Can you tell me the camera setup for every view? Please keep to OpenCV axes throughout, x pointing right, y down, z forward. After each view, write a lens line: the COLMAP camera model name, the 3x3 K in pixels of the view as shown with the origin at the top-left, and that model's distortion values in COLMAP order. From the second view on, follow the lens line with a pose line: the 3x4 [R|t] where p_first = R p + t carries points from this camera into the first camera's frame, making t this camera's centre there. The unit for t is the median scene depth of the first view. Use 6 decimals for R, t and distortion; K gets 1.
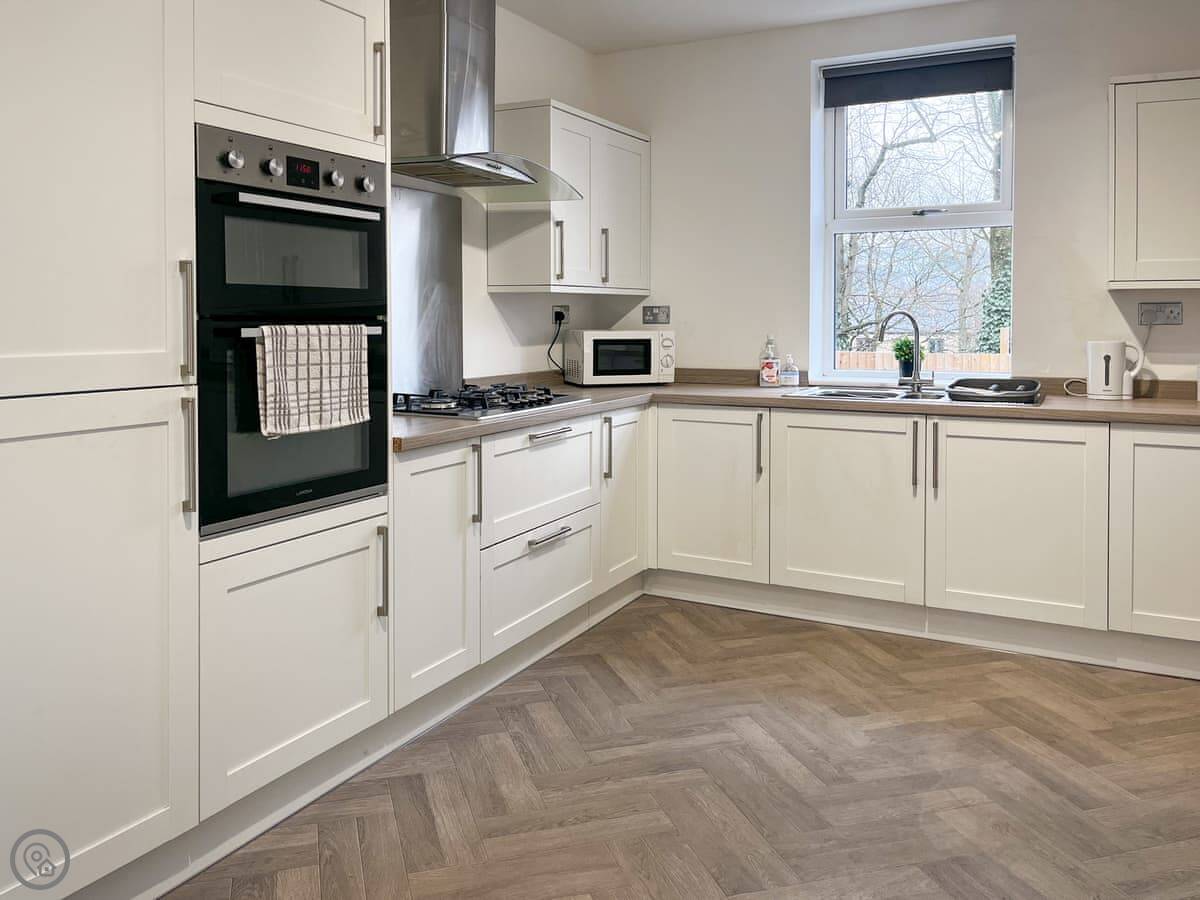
lens RADIAL K [[898.3, 0, 599.3], [0, 898.3, 446.0], [0, 0, 1]] dist [0.012095, -0.027311]
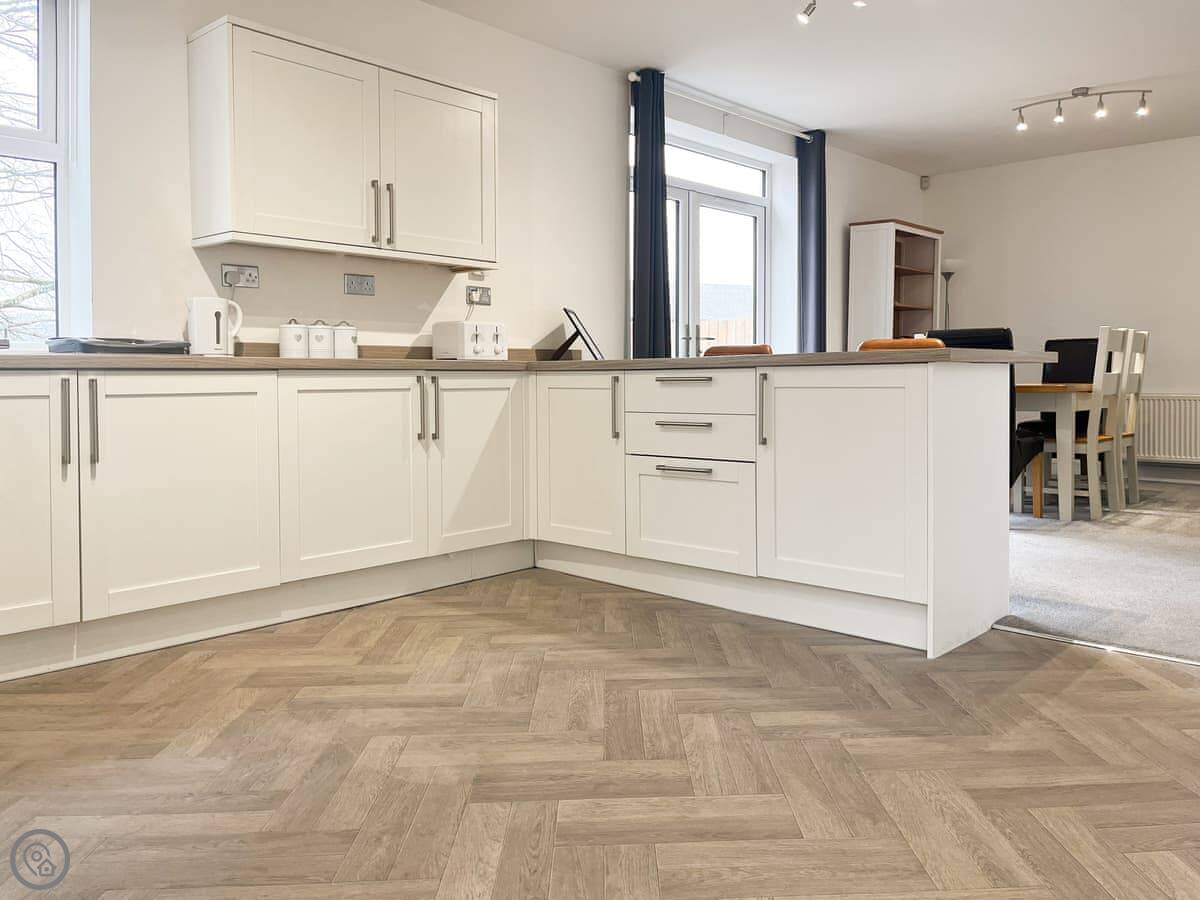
lens RADIAL K [[898.3, 0, 601.6], [0, 898.3, 447.6], [0, 0, 1]] dist [0.012095, -0.027311]
pose [[0.264959, -0.073852, 0.961427, -0.260575], [0.133530, 0.990266, 0.039268, 0.059680], [-0.954969, 0.117975, 0.272241, 0.348952]]
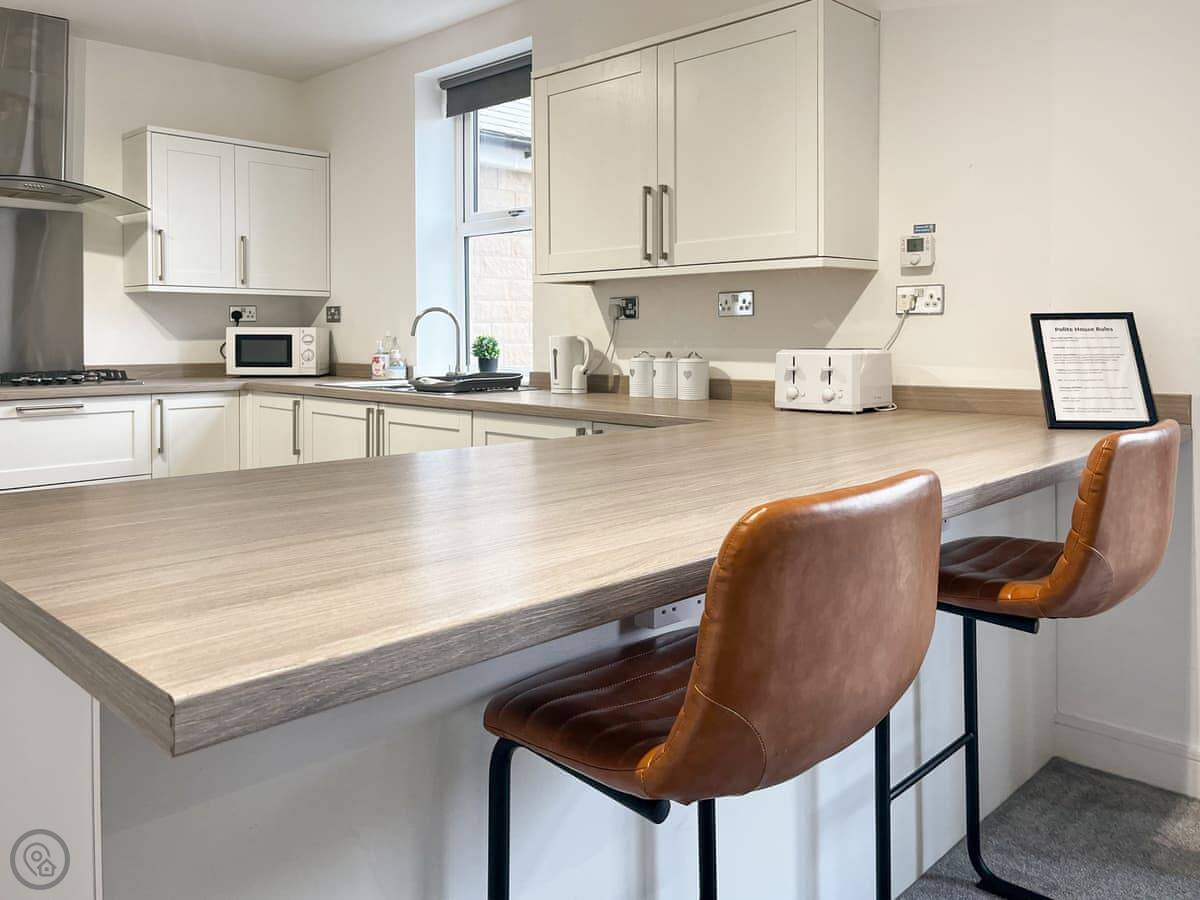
lens RADIAL K [[898.3, 0, 606.7], [0, 898.3, 447.2], [0, 0, 1]] dist [0.012095, -0.027311]
pose [[0.963228, 0.038475, -0.265915, 0.872398], [-0.043184, 0.998996, -0.011882, 0.017715], [0.265191, 0.022928, 0.963923, 0.051250]]
